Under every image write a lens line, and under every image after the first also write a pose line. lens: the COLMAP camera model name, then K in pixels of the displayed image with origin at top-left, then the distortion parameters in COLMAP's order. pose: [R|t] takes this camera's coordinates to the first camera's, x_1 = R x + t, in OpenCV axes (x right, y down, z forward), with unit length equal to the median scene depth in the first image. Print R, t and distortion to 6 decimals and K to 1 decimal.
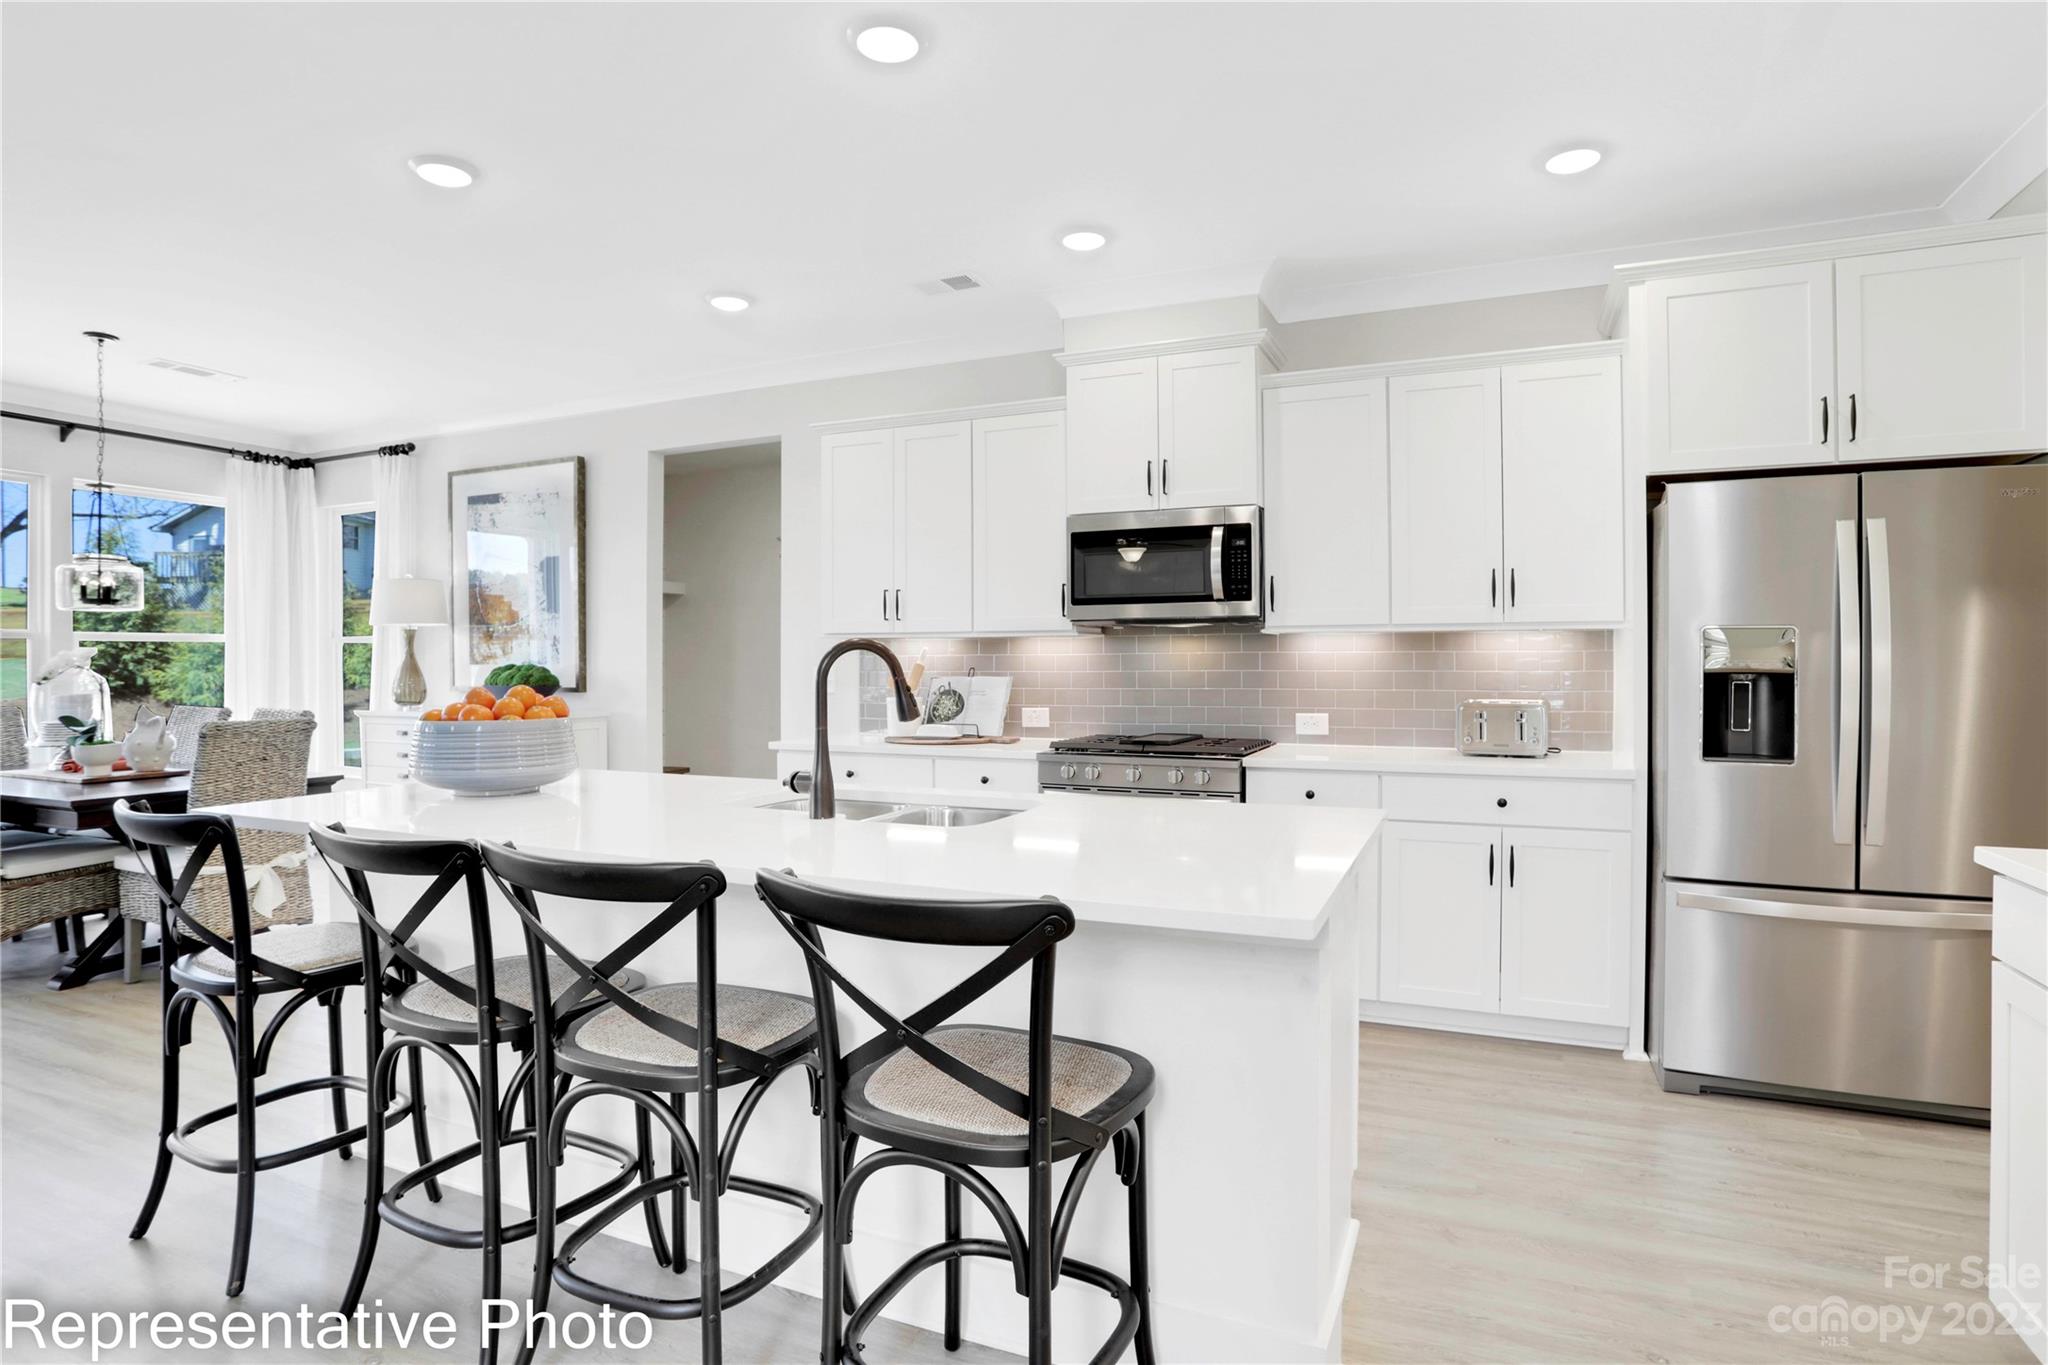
lens RADIAL K [[1045.8, 0, 1028.9], [0, 1045.8, 653.7], [0, 0, 1]] dist [-0.078253, 0.035453]
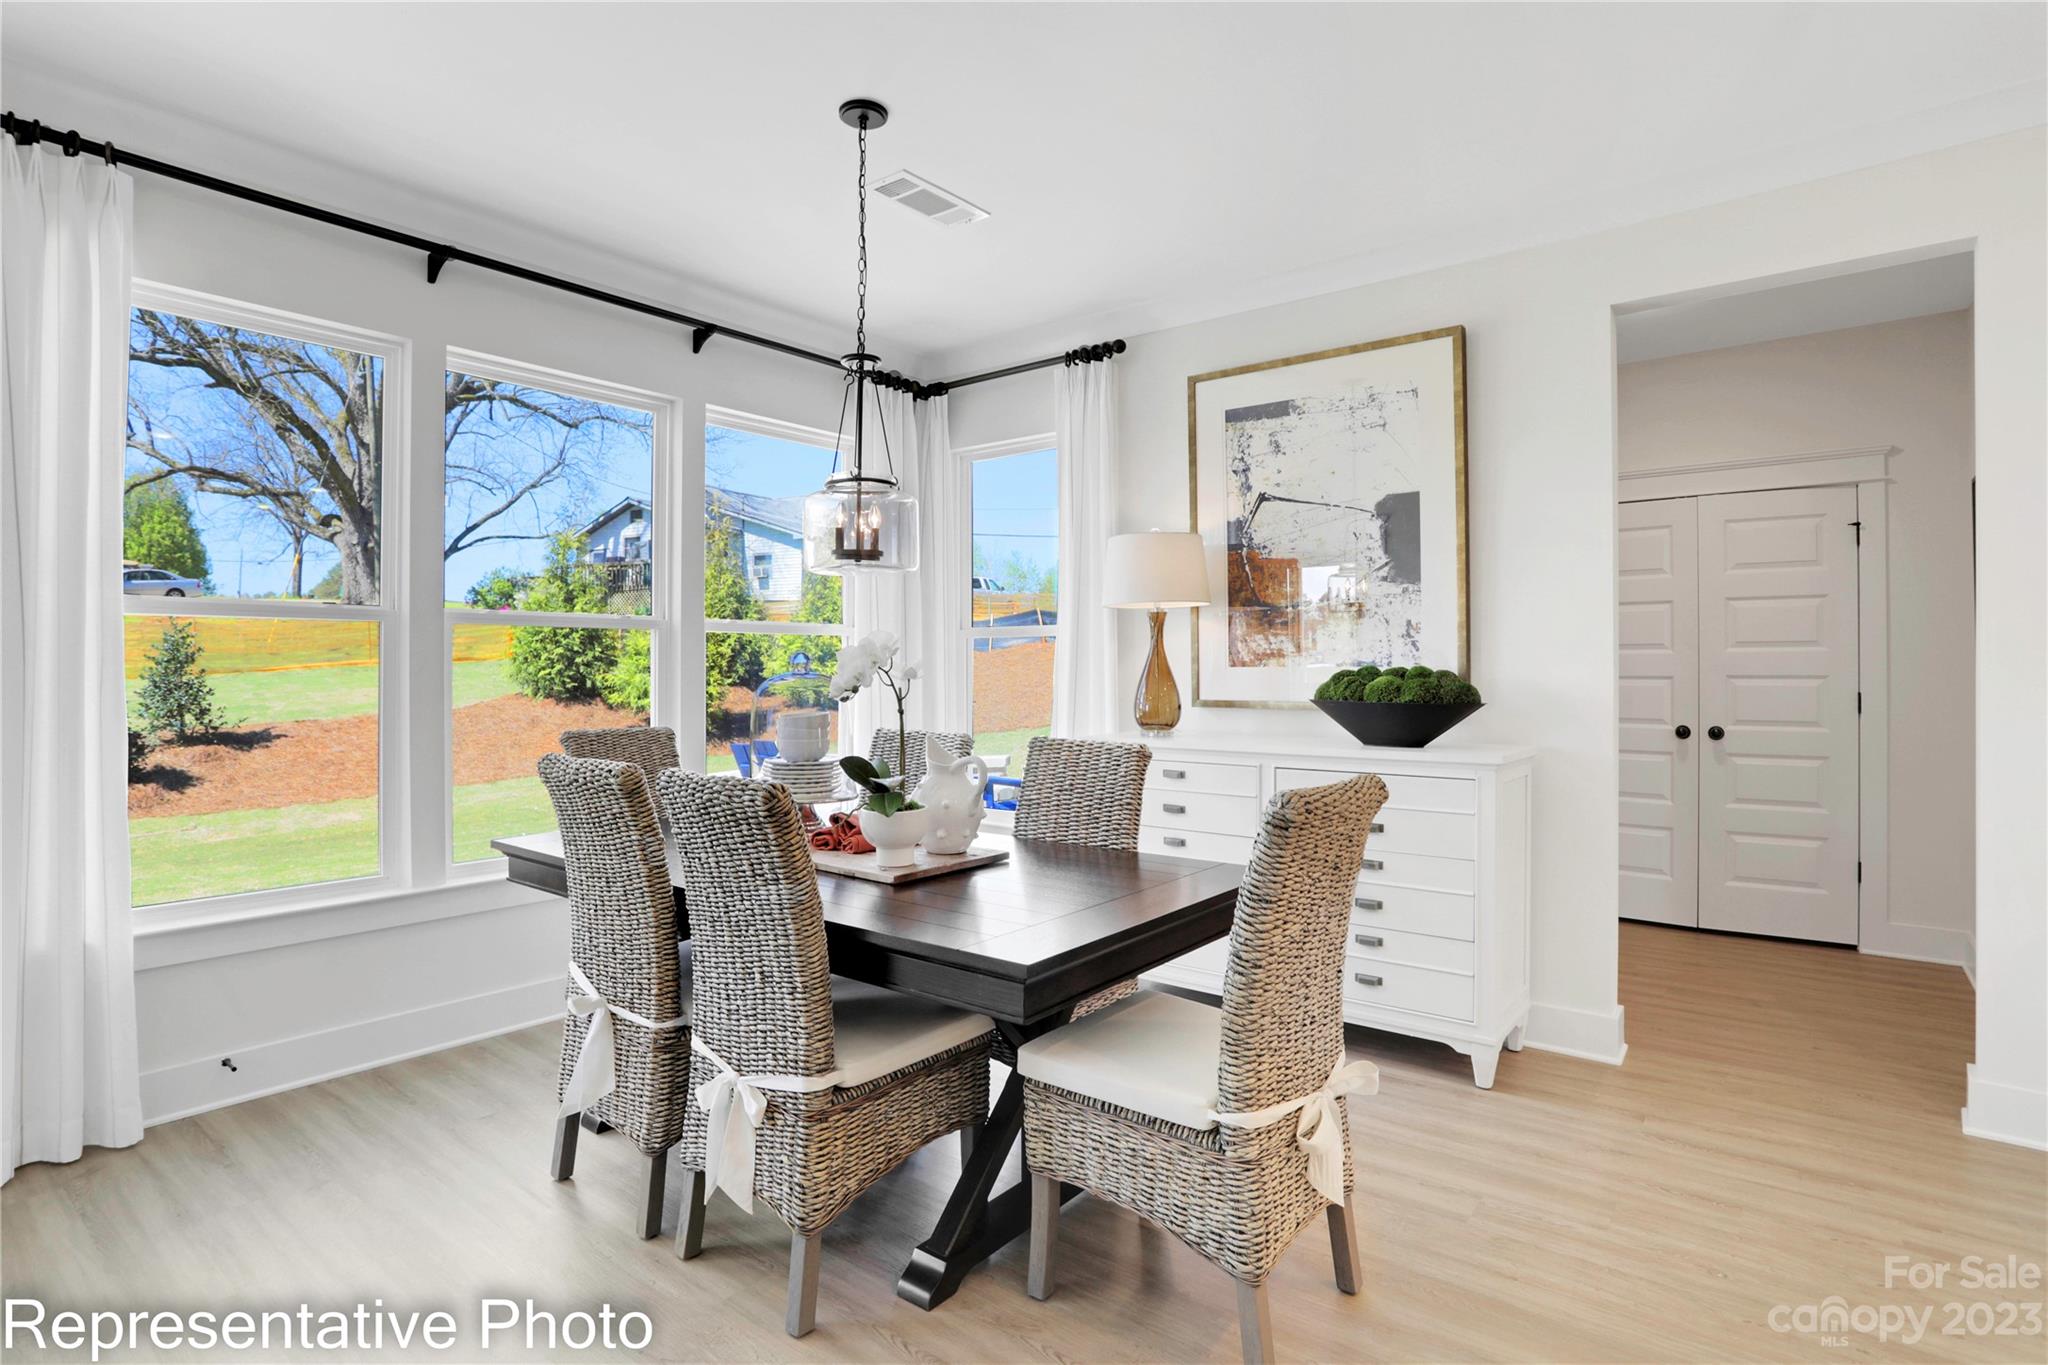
lens RADIAL K [[1045.8, 0, 1028.9], [0, 1045.8, 653.7], [0, 0, 1]] dist [-0.078253, 0.035453]
pose [[0.963523, -0.002092, -0.267617, -0.490832], [0.001034, 0.999991, -0.004094, 0.004627], [0.267623, 0.003668, 0.963517, 0.324174]]
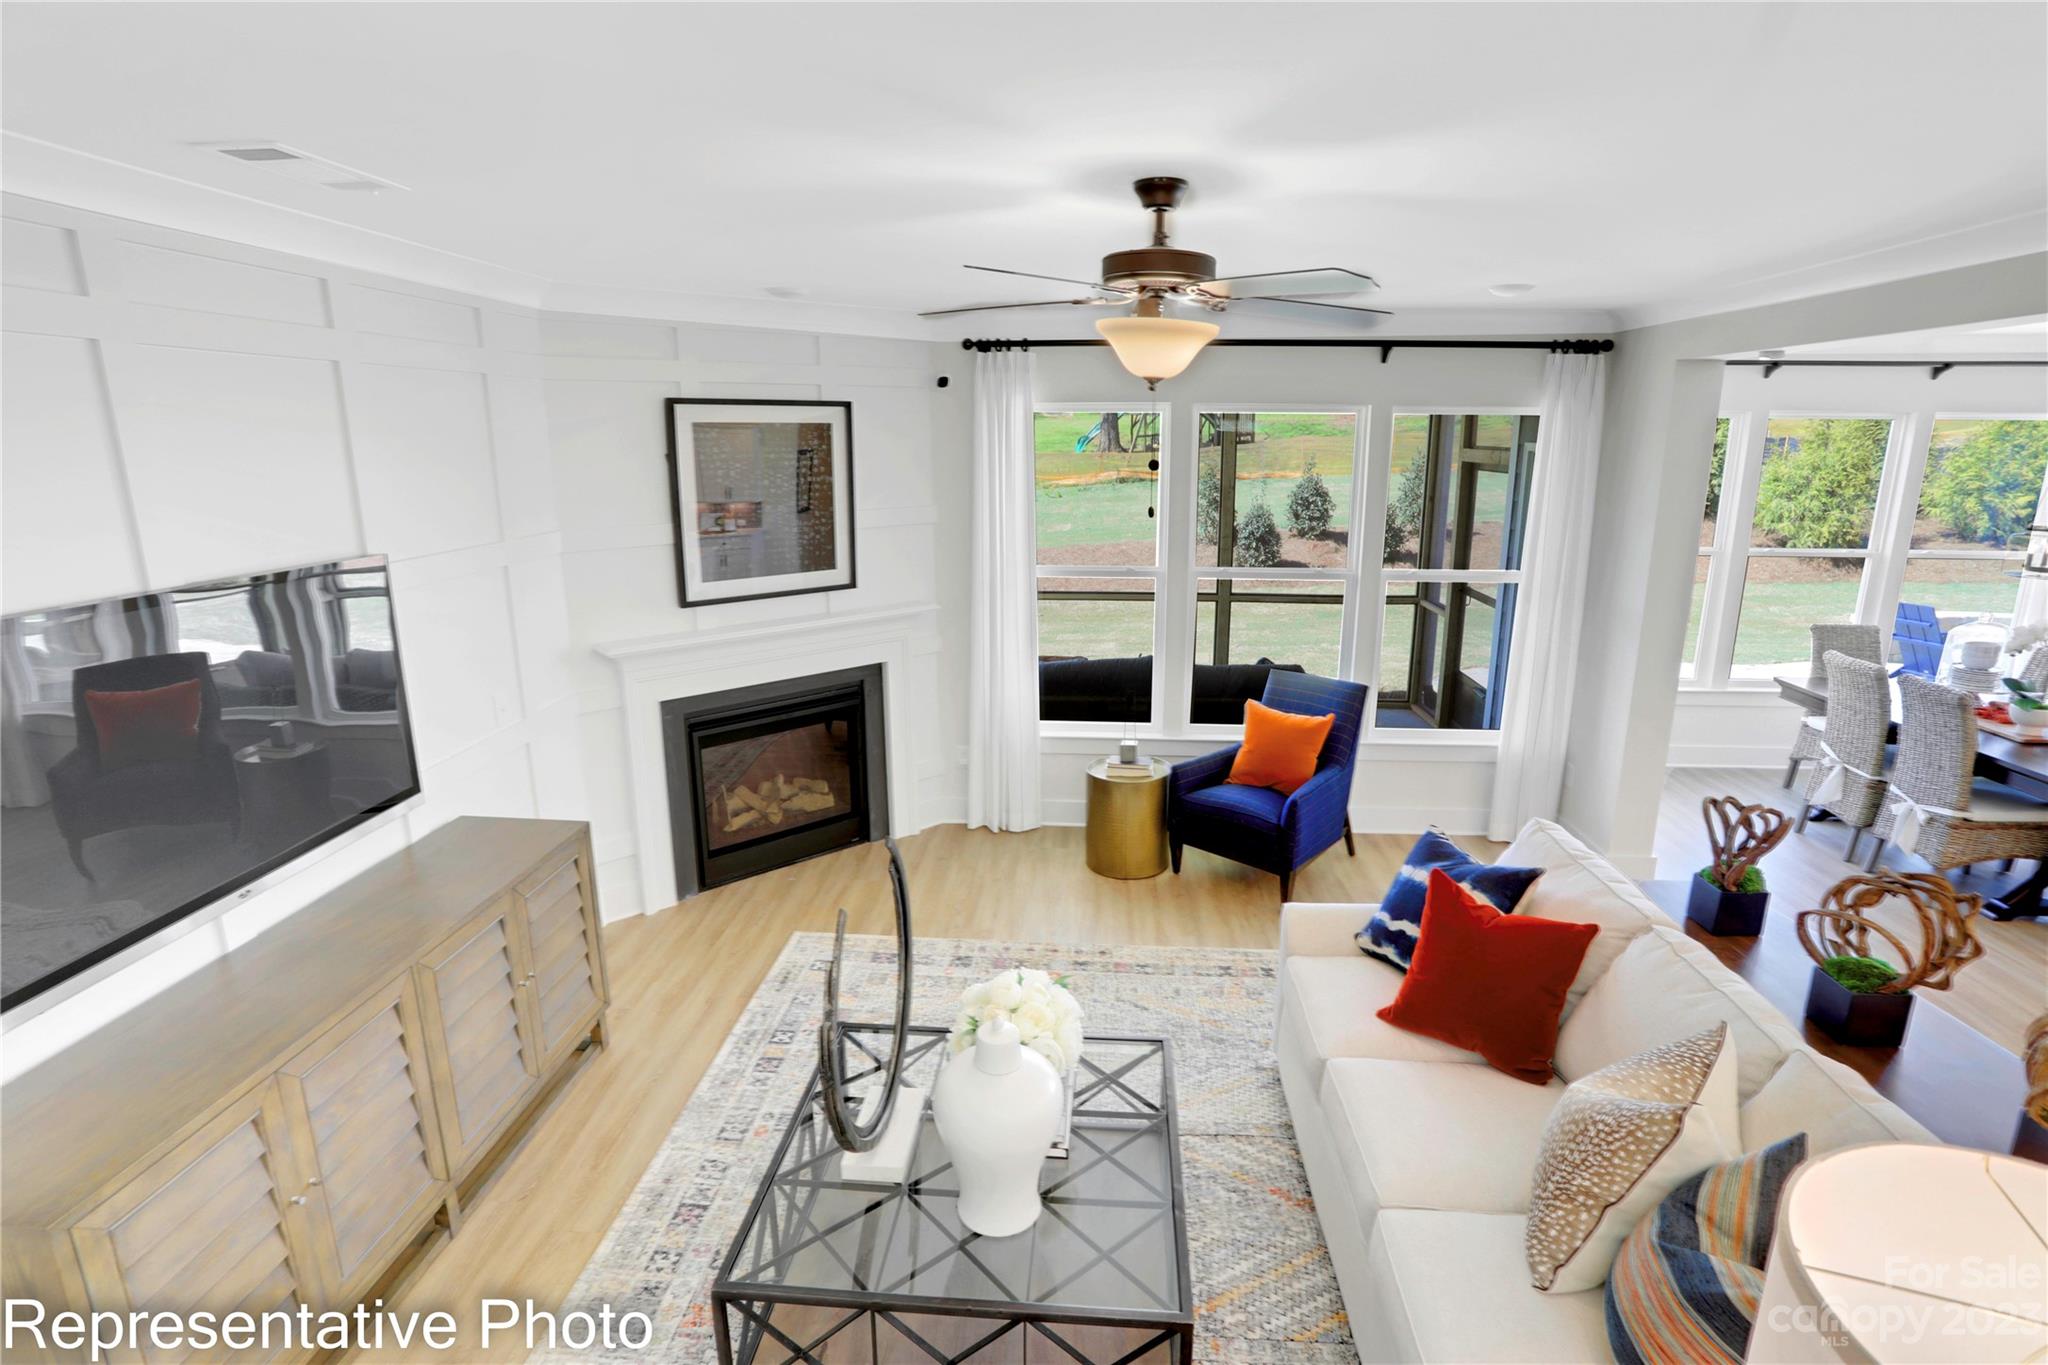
lens RADIAL K [[1014.9, 0, 1027.7], [0, 1014.9, 689.2], [0, 0, 1]] dist [-0.051684, 0.017804]
pose [[0.332406, 0.235005, -0.913389, -0.220254], [0.005543, 0.967955, 0.251061, -0.143909], [0.943120, -0.088517, 0.320451, -0.271618]]
